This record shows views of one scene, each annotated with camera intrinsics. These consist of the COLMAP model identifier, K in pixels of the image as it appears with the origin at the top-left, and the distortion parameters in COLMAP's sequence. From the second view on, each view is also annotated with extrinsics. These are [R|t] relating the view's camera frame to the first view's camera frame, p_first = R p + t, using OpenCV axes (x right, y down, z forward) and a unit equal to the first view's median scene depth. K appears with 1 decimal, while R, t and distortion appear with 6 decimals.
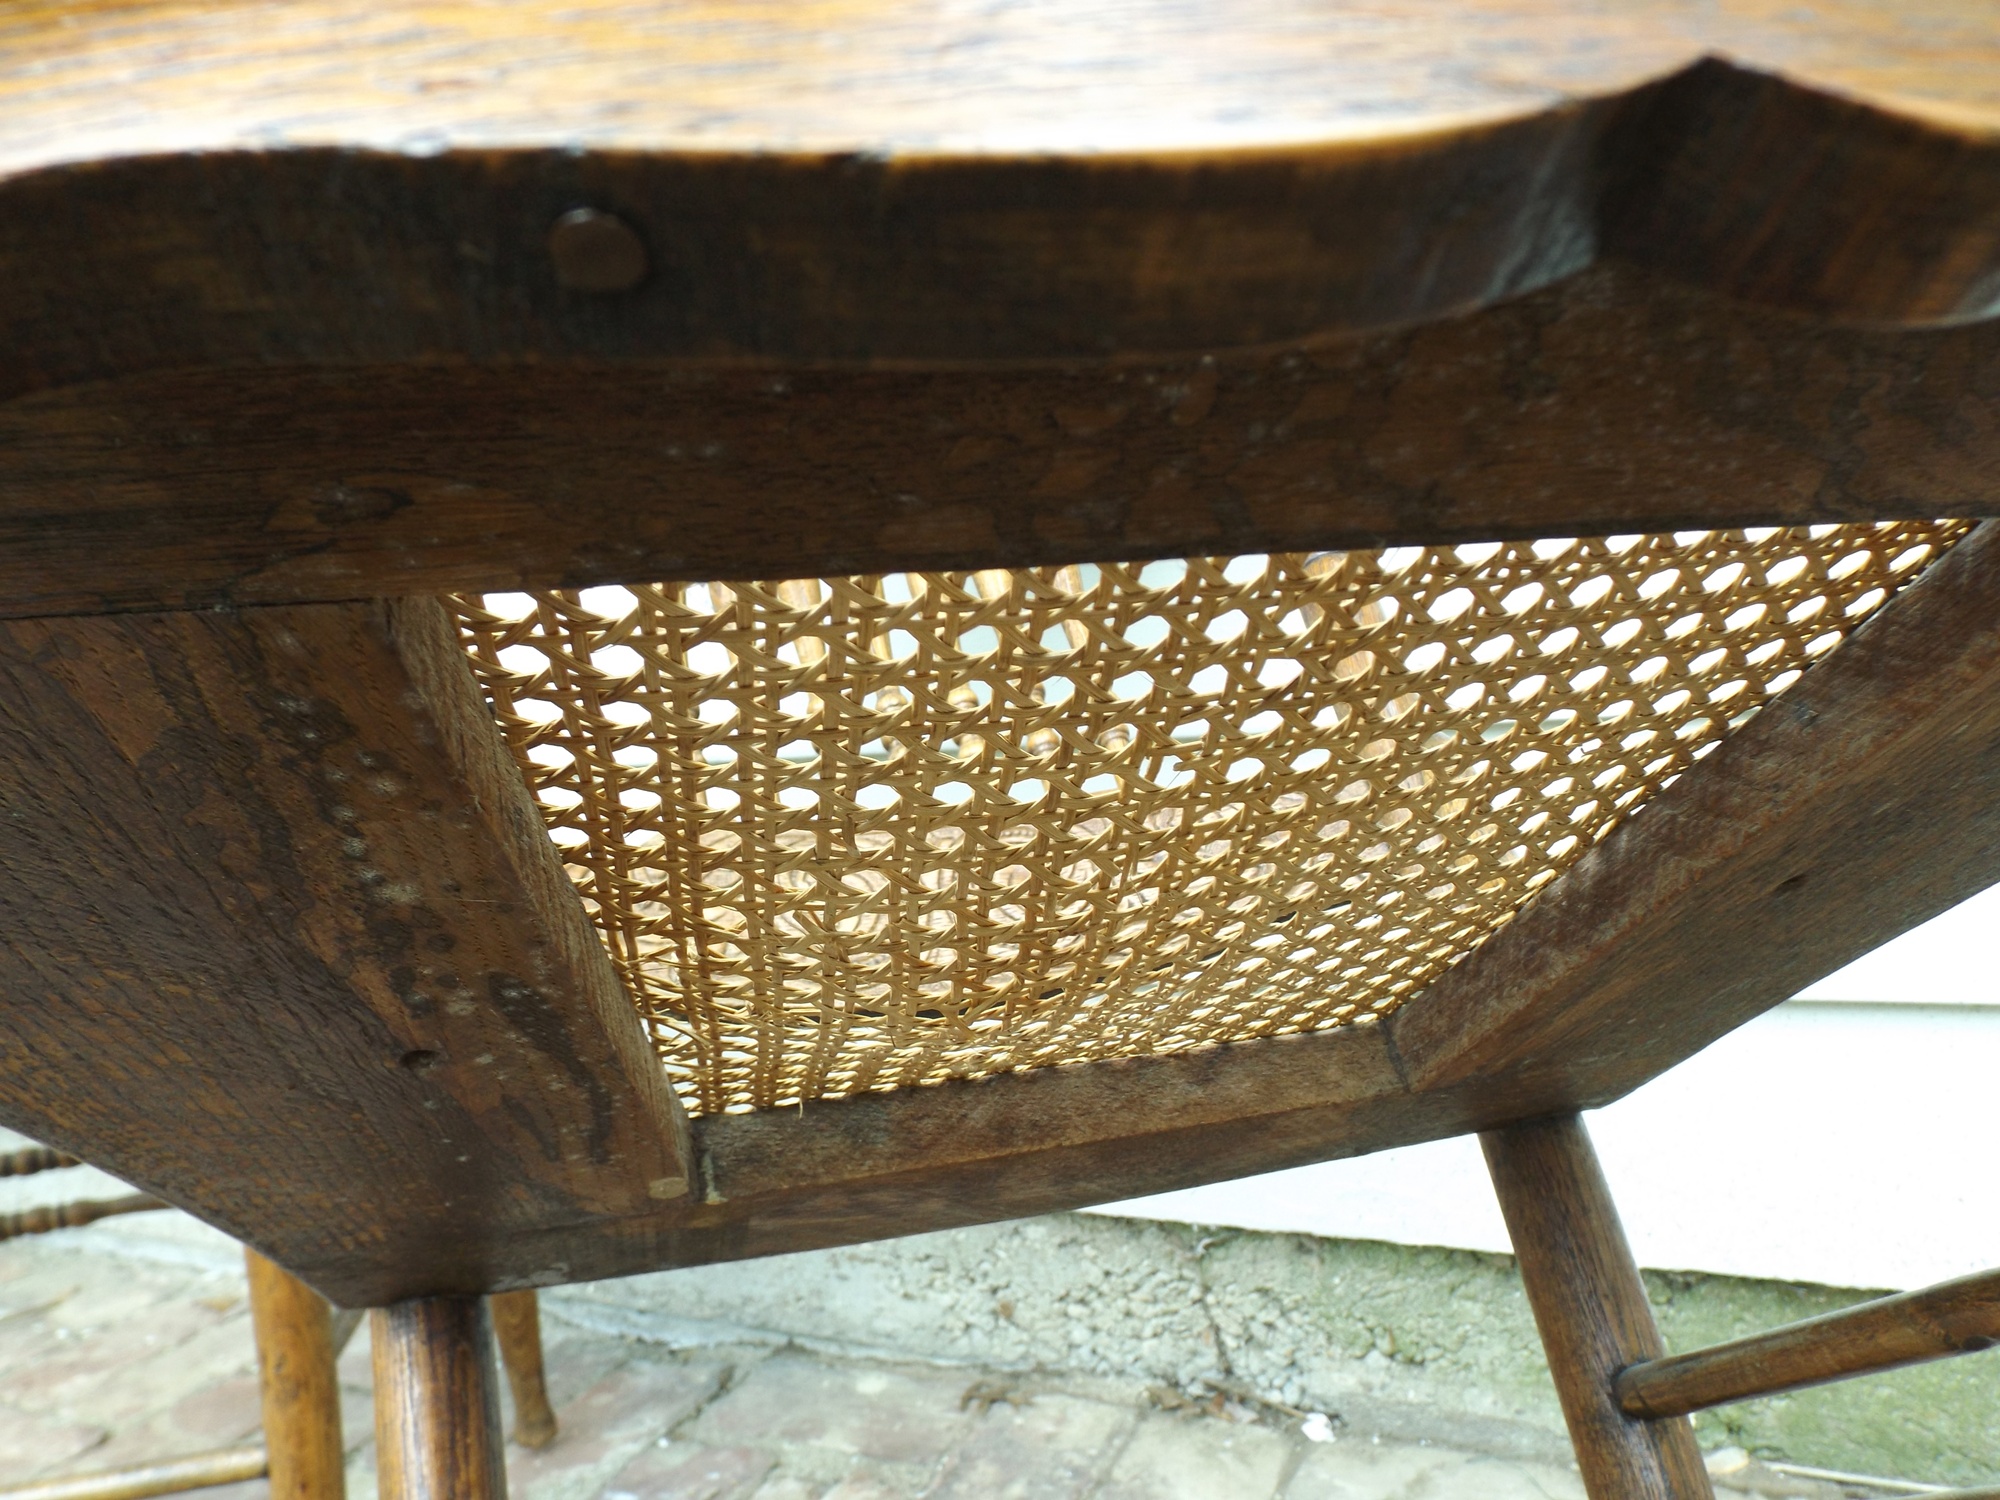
lens RADIAL K [[1456.8, 0, 1004.2], [0, 1456.8, 765.0], [0, 0, 1]] dist [0.006949, -0.001690]
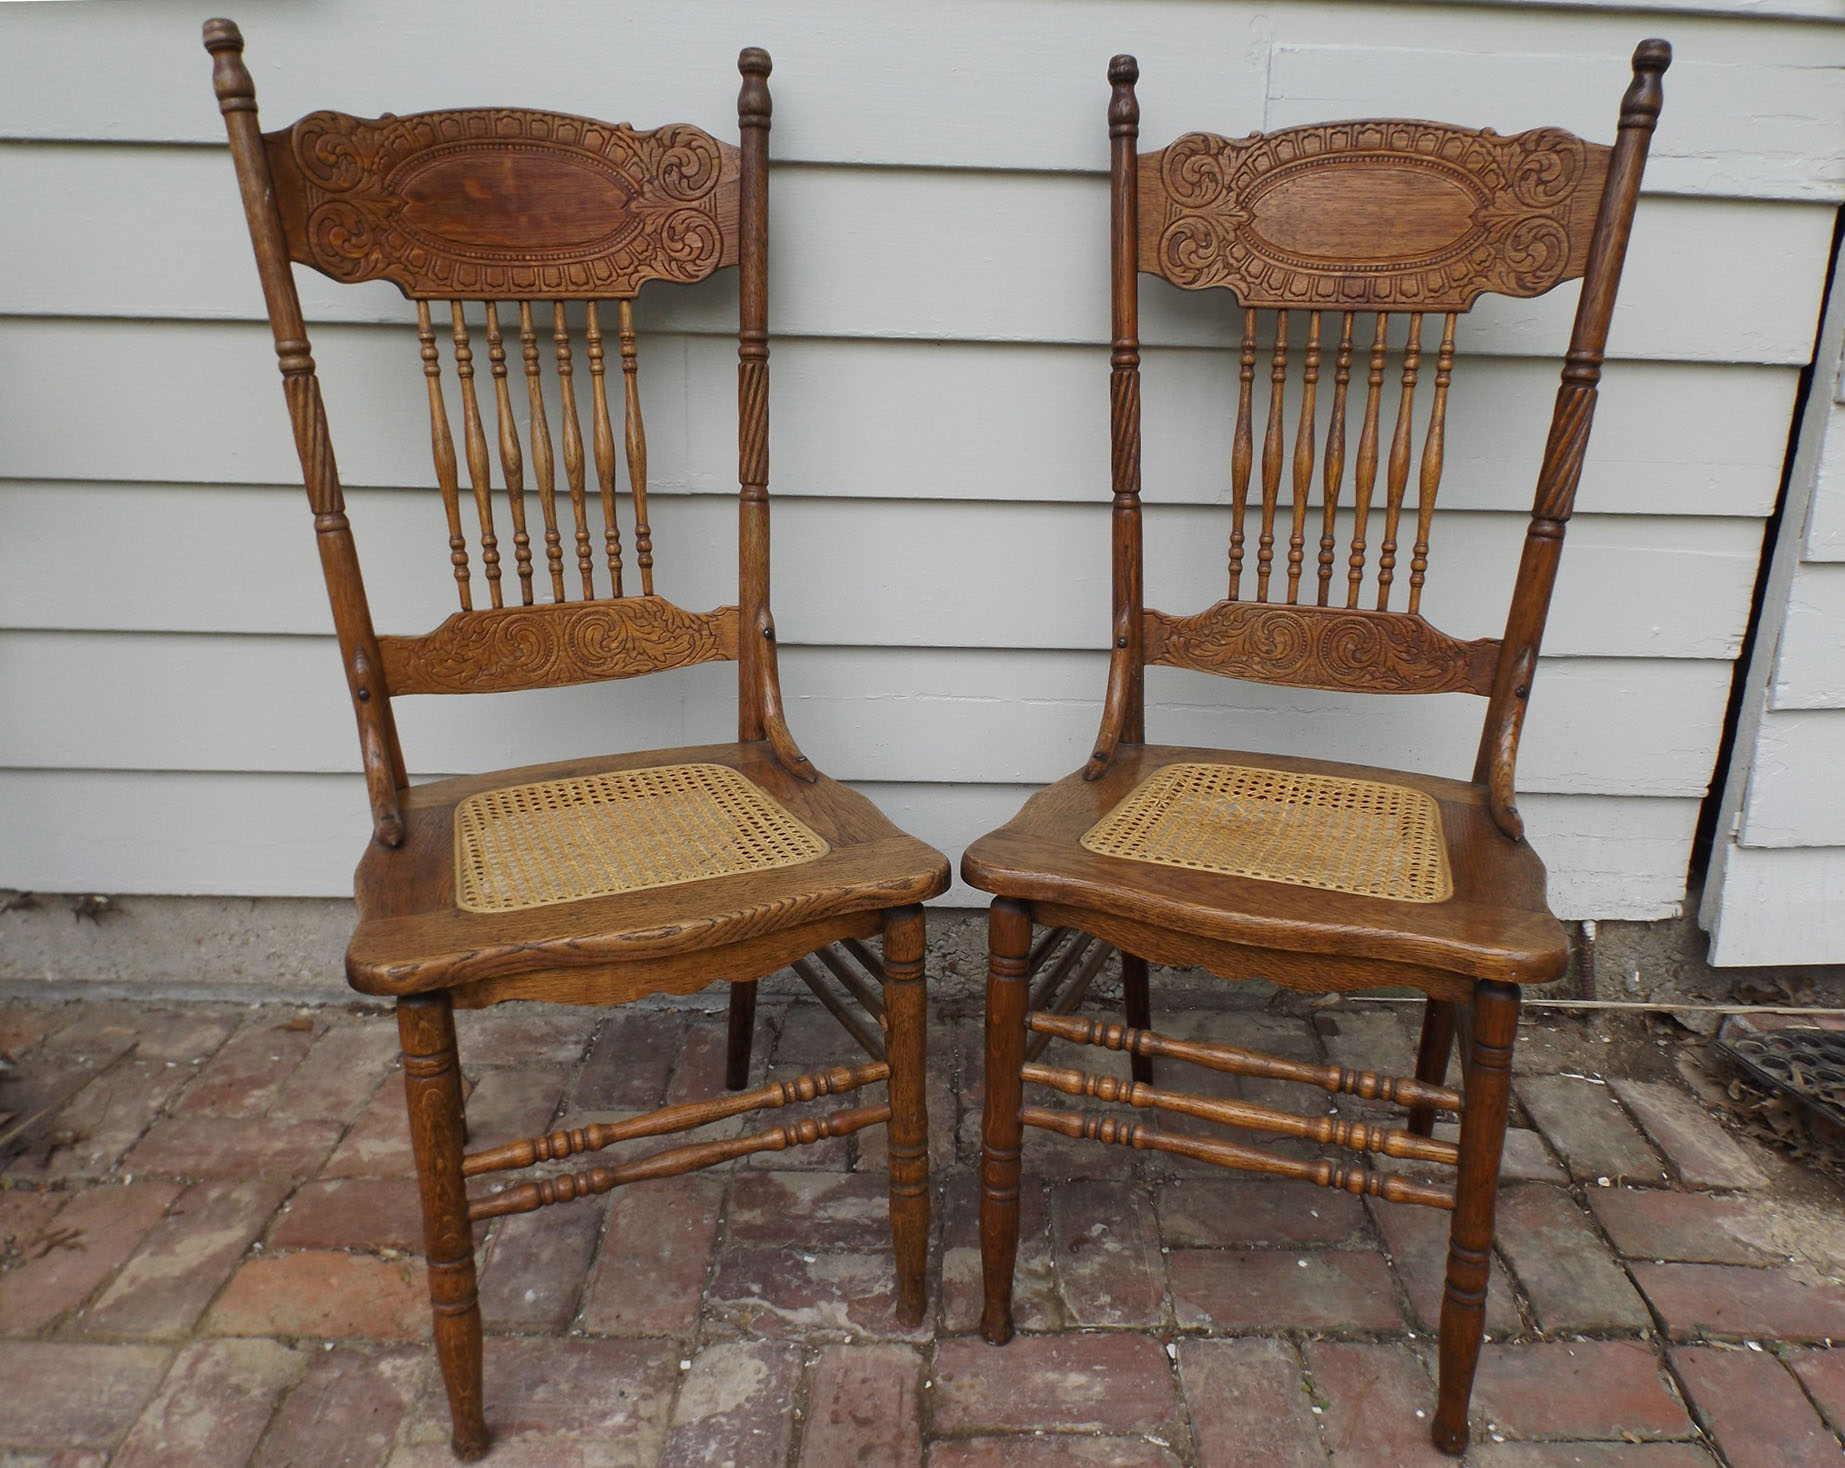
lens RADIAL K [[1448.5, 0, 950.7], [0, 1448.5, 733.9], [0, 0, 1]] dist [0.008290, -0.021080]
pose [[0.899600, -0.044077, 0.434484, -0.740019], [-0.064136, 0.970772, 0.231274, -0.282254], [-0.431979, -0.235920, 0.870480, -0.402706]]
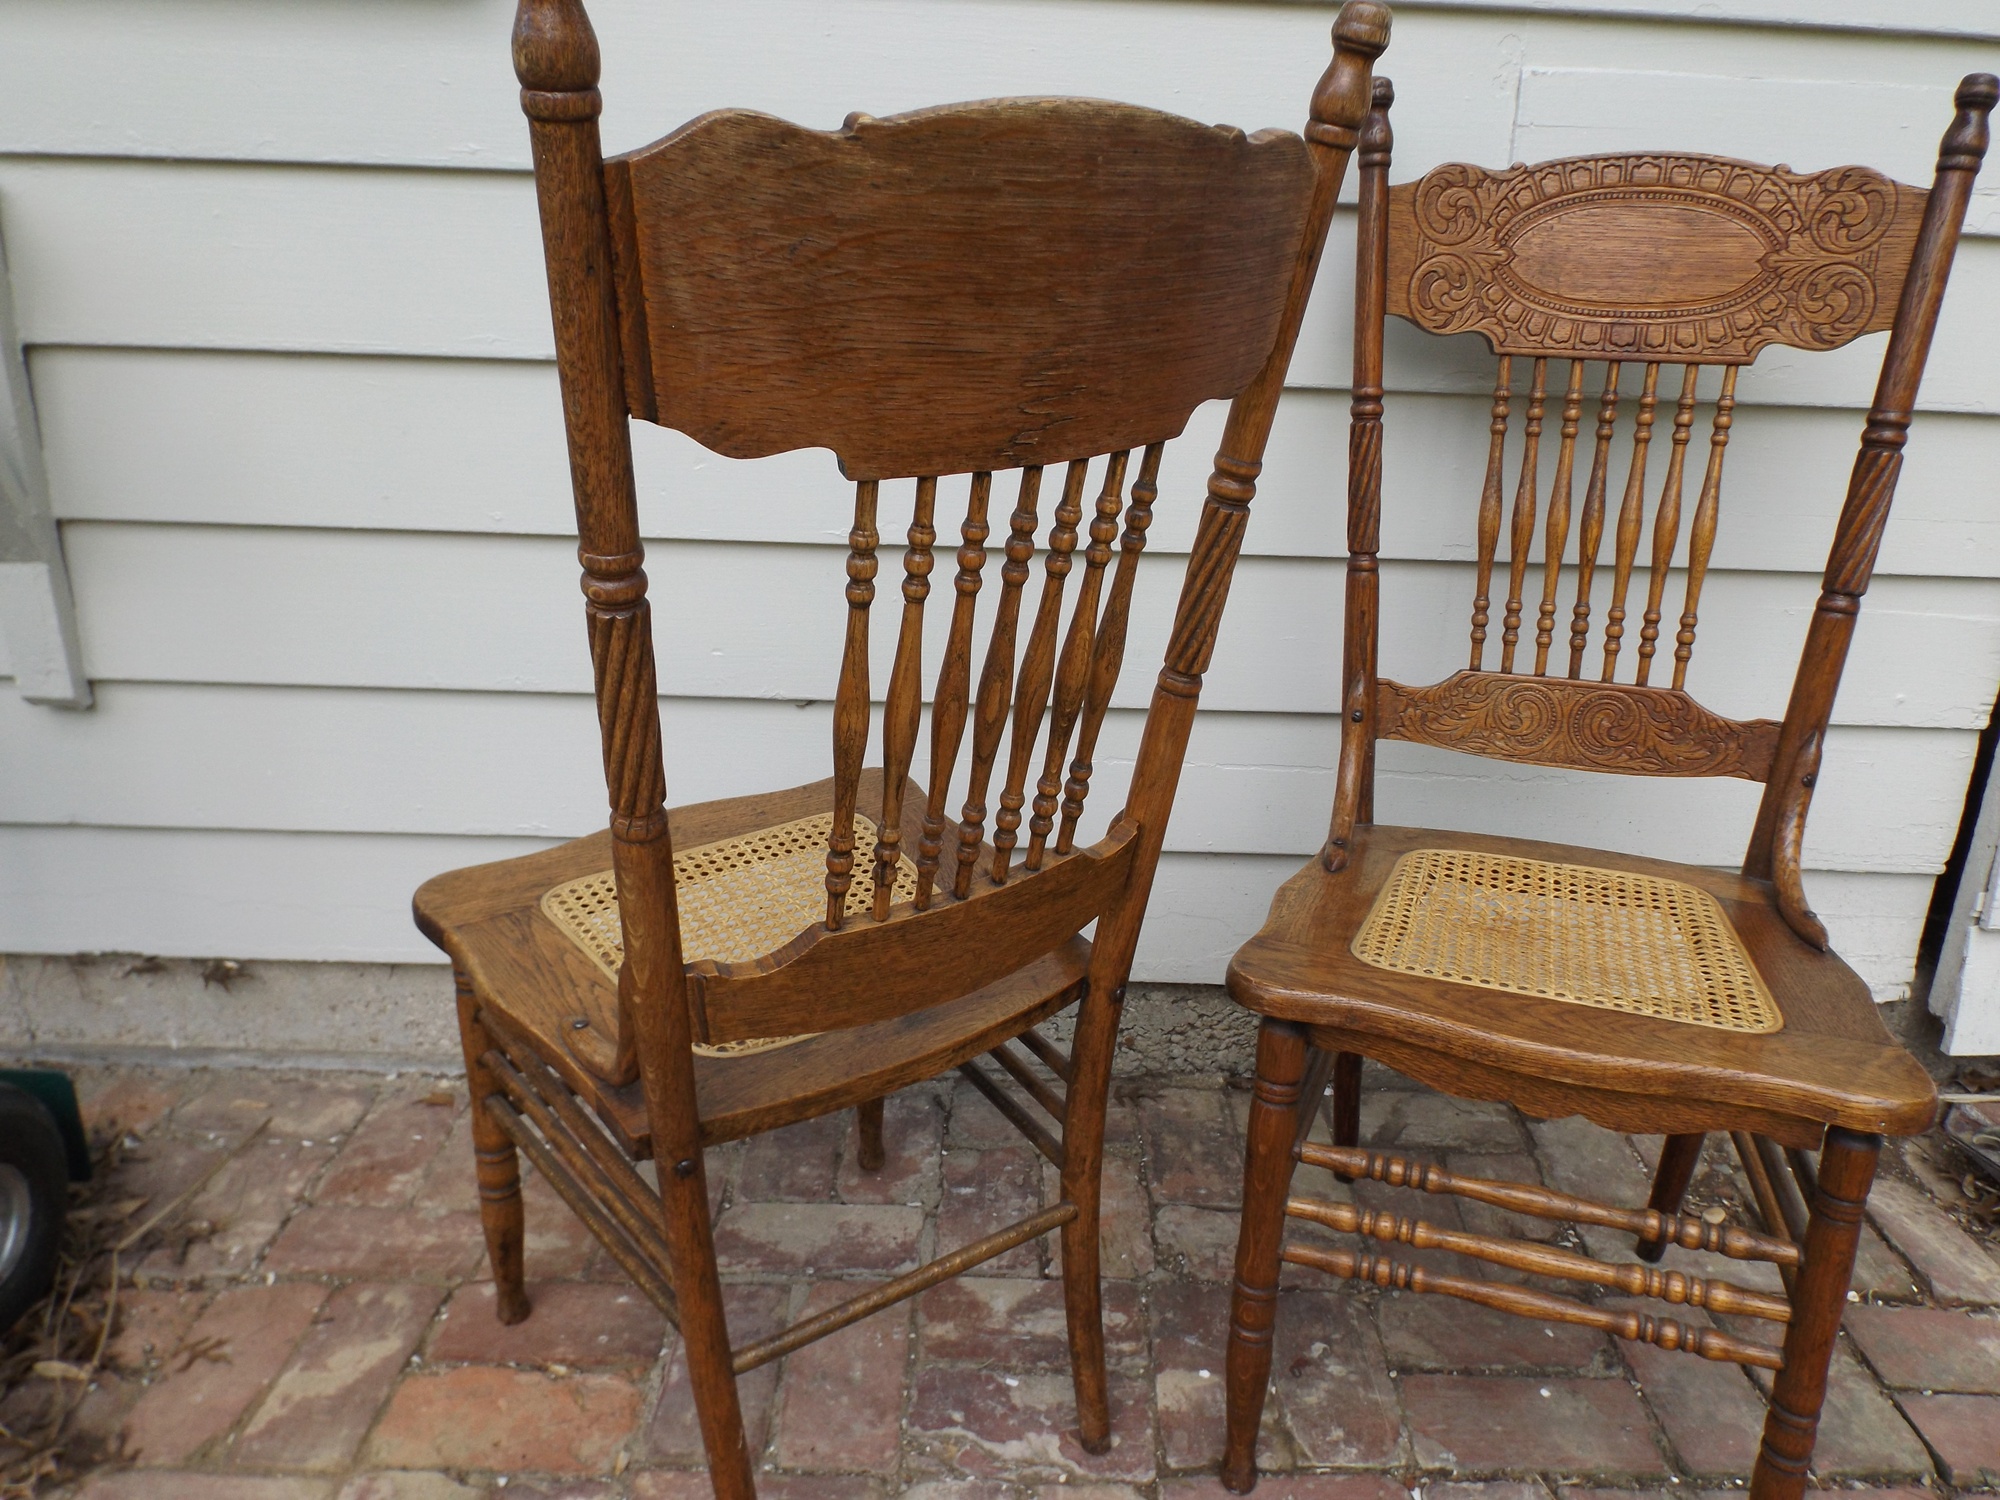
lens RADIAL K [[1451.1, 0, 1002.3], [0, 1451.1, 740.9], [0, 0, 1]] dist [-0.003987, -0.010779]
pose [[0.901476, -0.036800, 0.431262, -0.816541], [-0.074898, 0.968085, 0.239168, -0.317046], [-0.426299, -0.247905, 0.869949, -0.232424]]
